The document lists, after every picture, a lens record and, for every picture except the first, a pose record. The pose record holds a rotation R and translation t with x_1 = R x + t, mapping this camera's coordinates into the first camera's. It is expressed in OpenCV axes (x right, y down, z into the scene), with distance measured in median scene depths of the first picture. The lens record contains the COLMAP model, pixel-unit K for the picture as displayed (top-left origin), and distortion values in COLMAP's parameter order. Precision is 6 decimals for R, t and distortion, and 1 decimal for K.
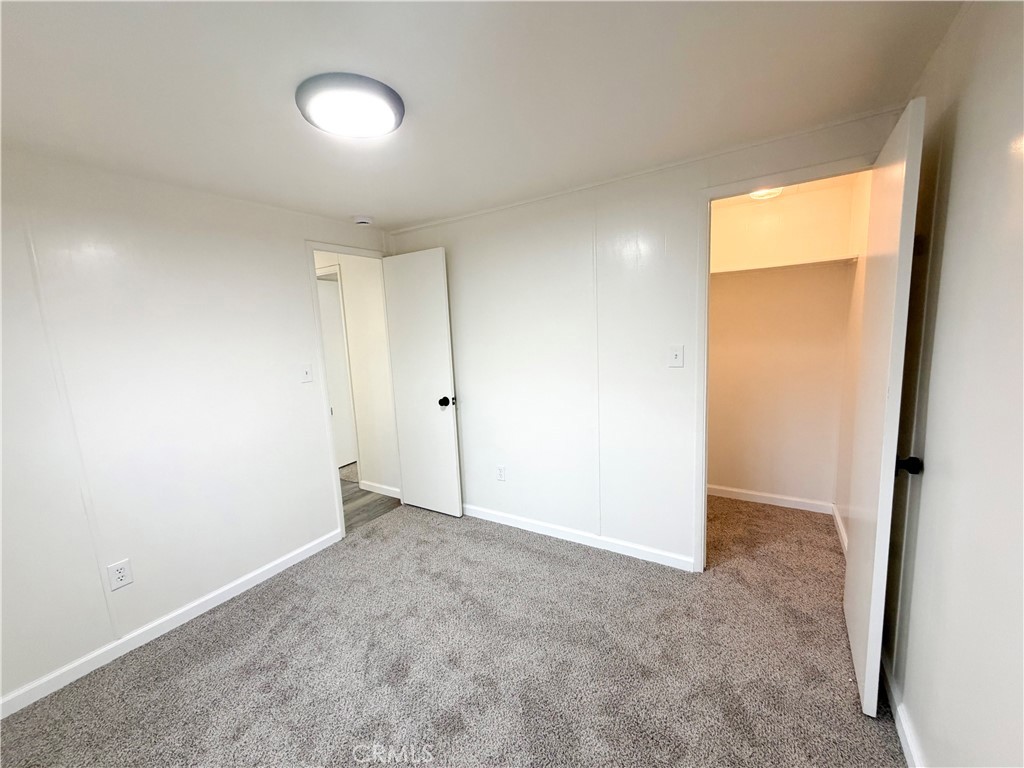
lens RADIAL K [[405.6, 0, 508.2], [0, 405.6, 384.5], [0, 0, 1]] dist [-0.002654, 0.000200]
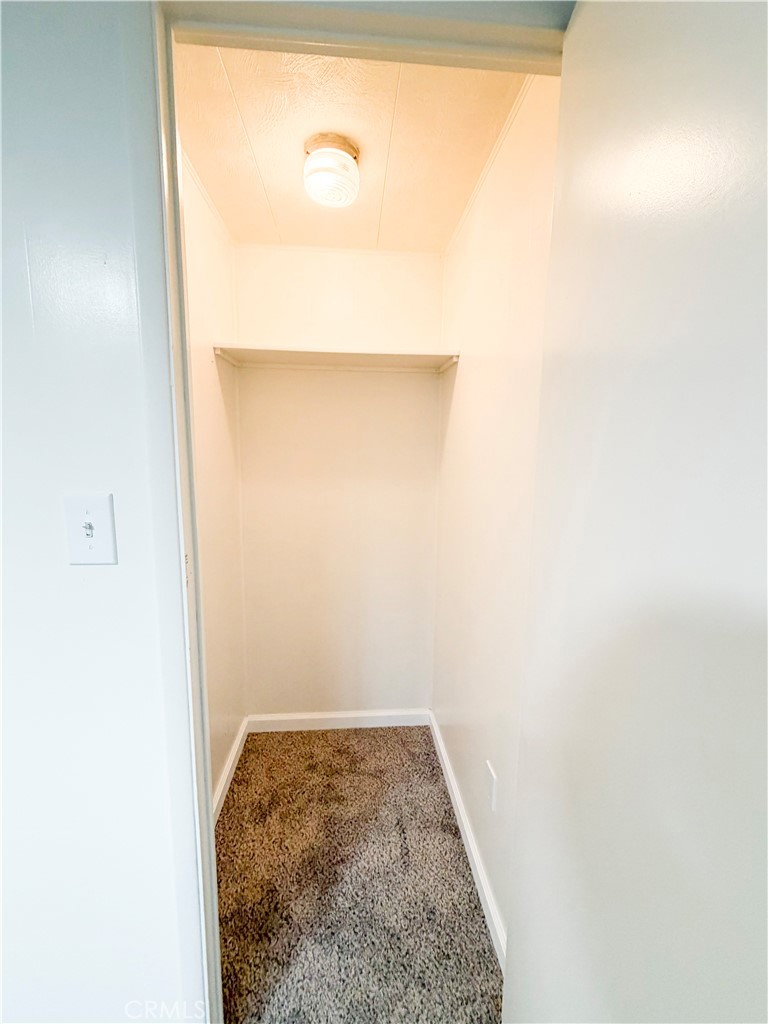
lens RADIAL K [[405.6, 0, 384.0], [0, 405.6, 512.0], [0, 0, 1]] dist [-0.002654, 0.000200]
pose [[0.790930, -0.025680, 0.611368, 0.333387], [0.031955, 0.999489, 0.000642, -0.063122], [-0.611072, 0.019029, 0.791346, 0.510916]]
